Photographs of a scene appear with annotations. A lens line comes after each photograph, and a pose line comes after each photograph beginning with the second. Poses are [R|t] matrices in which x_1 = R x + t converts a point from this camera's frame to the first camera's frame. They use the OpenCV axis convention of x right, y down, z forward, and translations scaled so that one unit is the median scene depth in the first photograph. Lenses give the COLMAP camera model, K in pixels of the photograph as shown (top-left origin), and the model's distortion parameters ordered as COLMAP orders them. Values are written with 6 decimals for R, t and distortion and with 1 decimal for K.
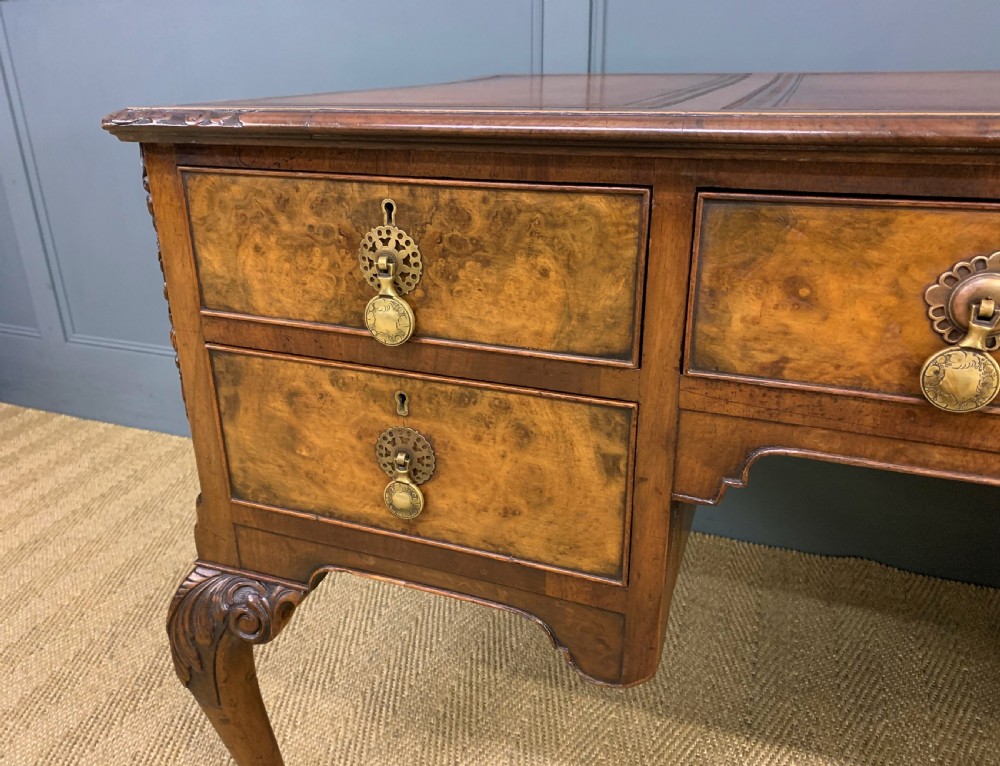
lens RADIAL K [[766.4, 0, 491.3], [0, 766.4, 379.8], [0, 0, 1]] dist [0.072177, -0.039946]
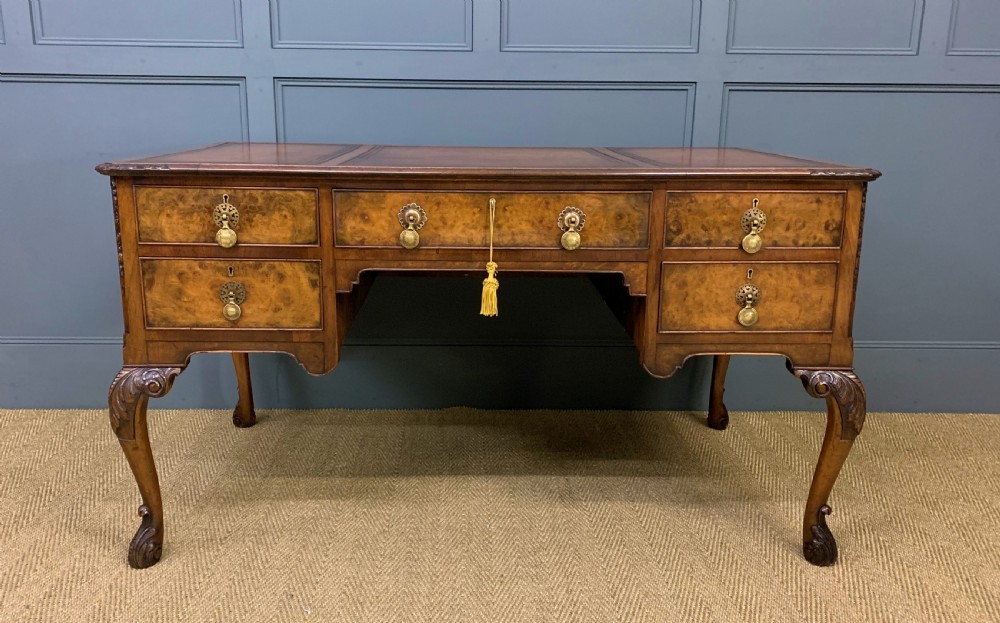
lens RADIAL K [[826.5, 0, 479.0], [0, 826.5, 306.5], [0, 0, 1]] dist [0.019098, -0.006940]
pose [[0.924894, -0.067435, 0.374196, -0.424020], [0.119456, 0.985851, -0.117594, 0.618945], [-0.360972, 0.153462, 0.919863, -1.998825]]
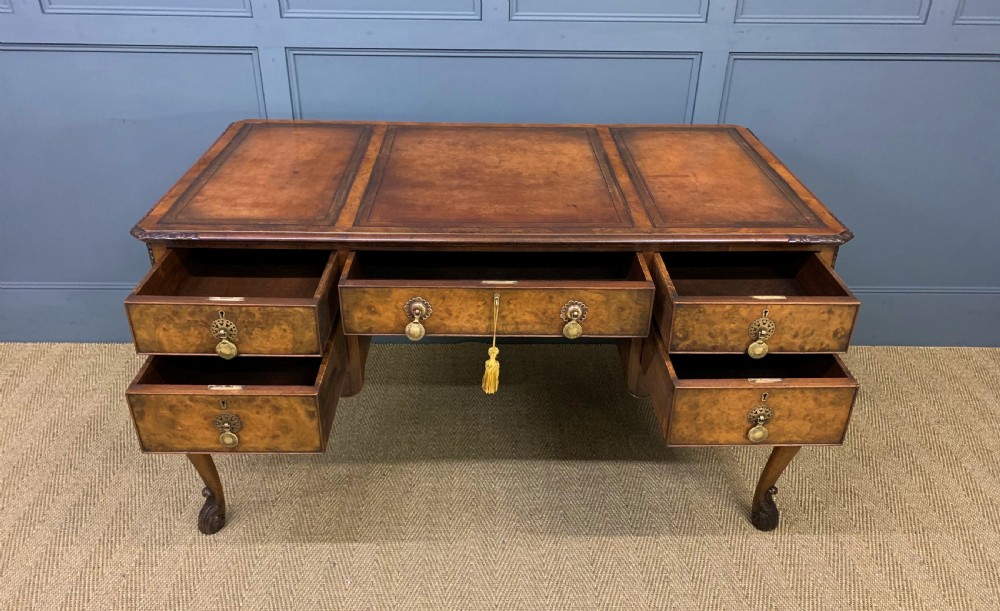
lens RADIAL K [[771.8, 0, 496.9], [0, 771.8, 324.9], [0, 0, 1]] dist [0.009705, 0.004272]
pose [[0.924664, -0.171092, 0.340183, -0.318072], [0.115722, 0.977381, 0.177016, -0.385454], [-0.362775, -0.124313, 0.923548, -2.181450]]
